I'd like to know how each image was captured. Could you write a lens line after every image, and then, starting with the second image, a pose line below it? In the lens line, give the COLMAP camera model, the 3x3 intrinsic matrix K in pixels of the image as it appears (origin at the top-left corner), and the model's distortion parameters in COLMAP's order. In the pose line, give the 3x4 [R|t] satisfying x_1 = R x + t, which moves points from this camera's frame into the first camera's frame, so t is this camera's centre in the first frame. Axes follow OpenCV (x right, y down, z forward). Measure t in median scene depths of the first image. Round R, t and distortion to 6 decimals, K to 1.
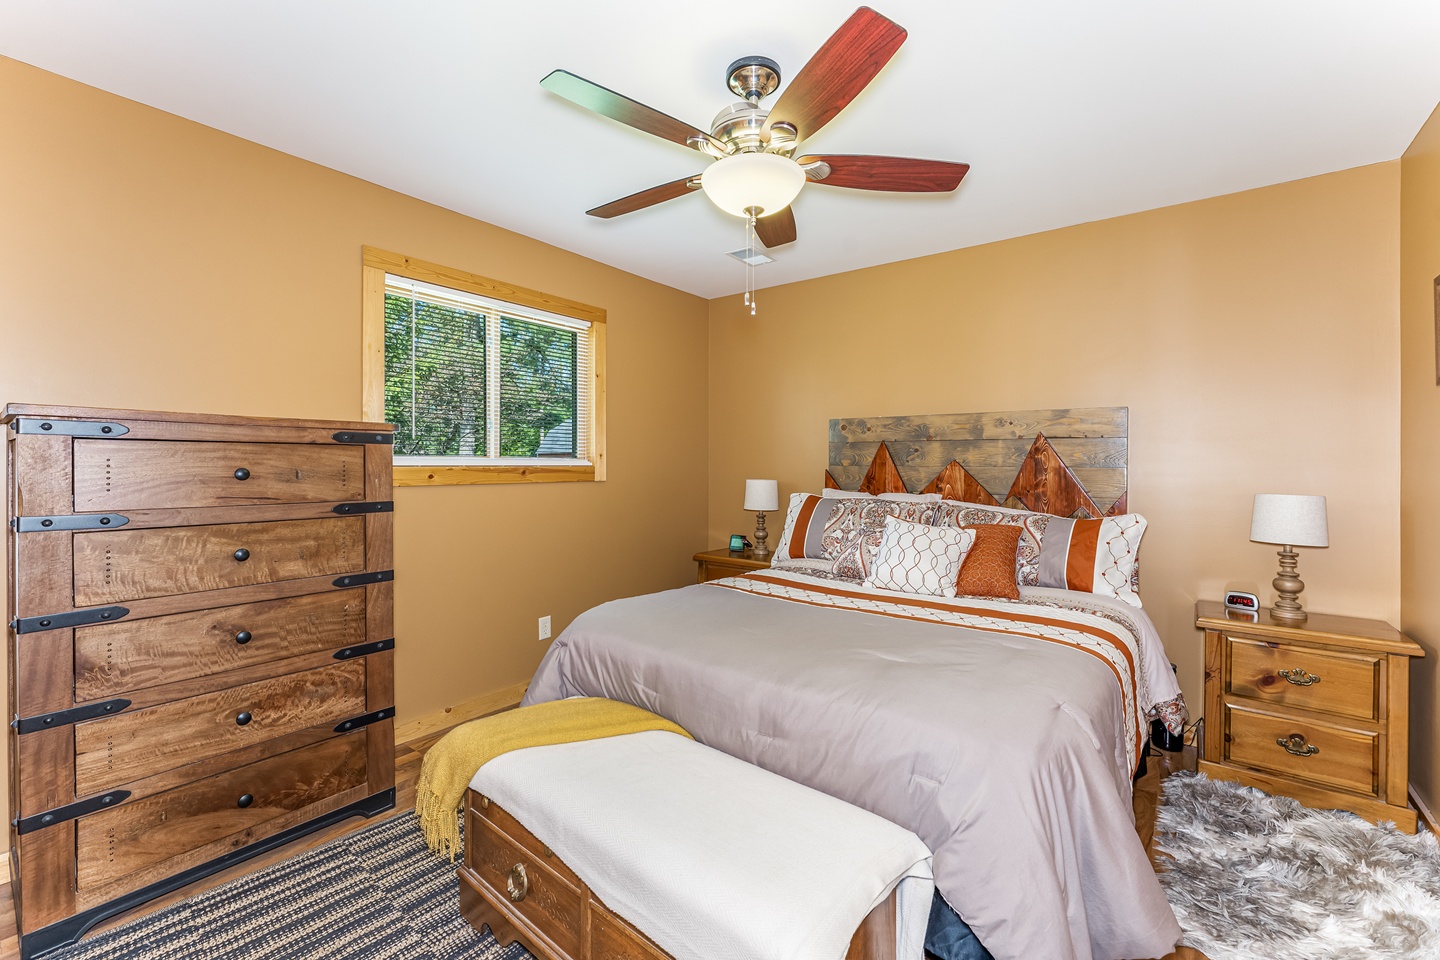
lens RADIAL K [[585.6, 0, 722.5], [0, 585.6, 470.8], [0, 0, 1]] dist [-0.003130, -0.000178]
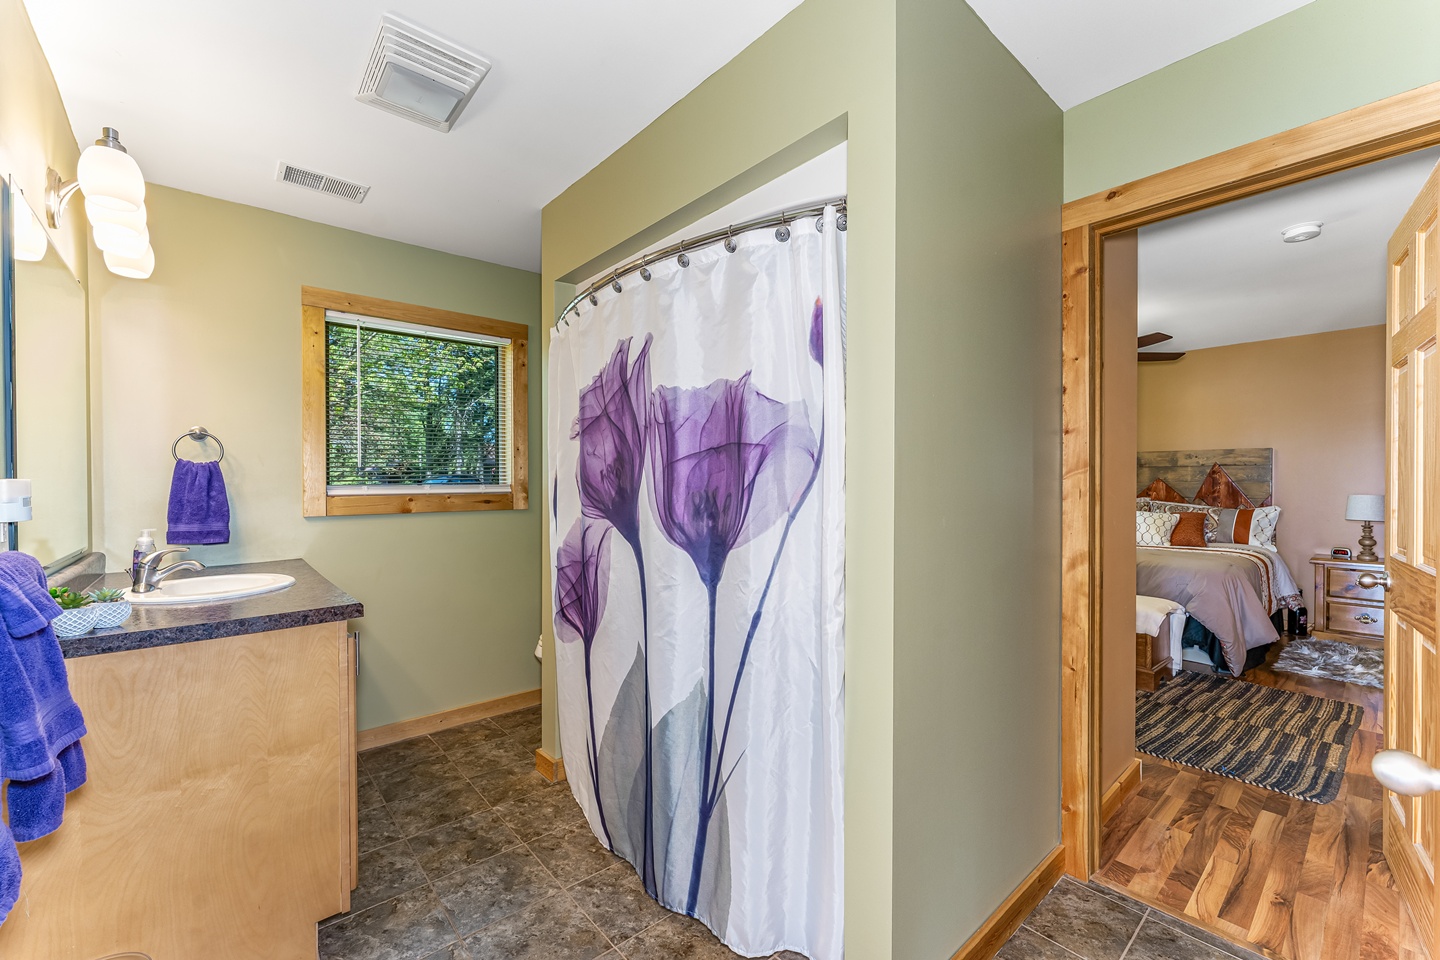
lens RADIAL K [[585.6, 0, 712.2], [0, 585.6, 488.5], [0, 0, 1]] dist [-0.003130, -0.000178]
pose [[0.980337, -0.007532, -0.197189, -0.710383], [0.007672, 0.999971, -0.000052, 0.003098], [0.197184, -0.001462, 0.980365, -1.218151]]
